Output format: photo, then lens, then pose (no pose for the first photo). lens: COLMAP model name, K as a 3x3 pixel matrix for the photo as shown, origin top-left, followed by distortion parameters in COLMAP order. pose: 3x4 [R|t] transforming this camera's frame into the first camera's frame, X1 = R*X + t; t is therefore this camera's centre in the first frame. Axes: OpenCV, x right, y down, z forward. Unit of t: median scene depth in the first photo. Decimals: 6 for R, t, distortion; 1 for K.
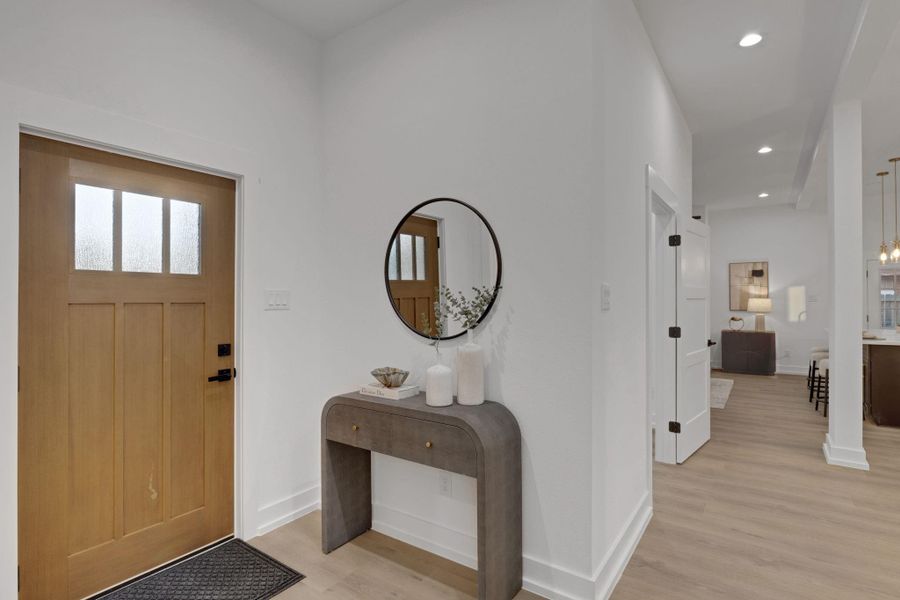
lens RADIAL K [[425.1, 0, 472.3], [0, 425.1, 295.5], [0, 0, 1]] dist [0.002926, -0.001065]
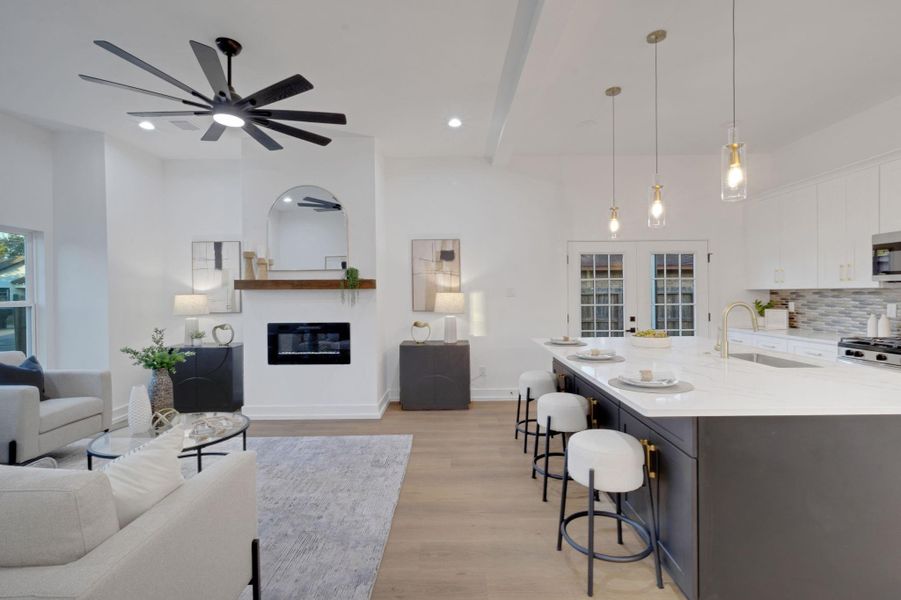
lens RADIAL K [[425.6, 0, 450.5], [0, 425.6, 297.4], [0, 0, 1]] dist [0.002926, -0.001065]
pose [[0.827248, -0.010712, 0.561734, 0.295002], [0.002435, 0.999877, 0.015482, 0.003839], [-0.561831, -0.011440, 0.827173, 0.438581]]
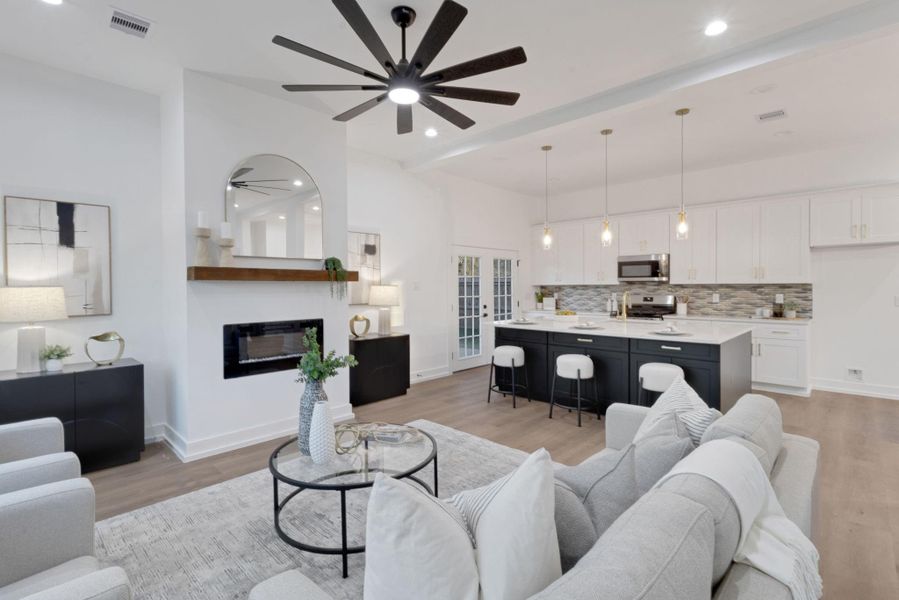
lens RADIAL K [[424.7, 0, 453.6], [0, 424.7, 295.5], [0, 0, 1]] dist [0.002926, -0.001065]
pose [[0.163179, -0.018883, 0.986416, 0.017970], [-0.002119, 0.999808, 0.019490, 0.008163], [-0.986594, -0.005271, 0.163108, 0.755351]]
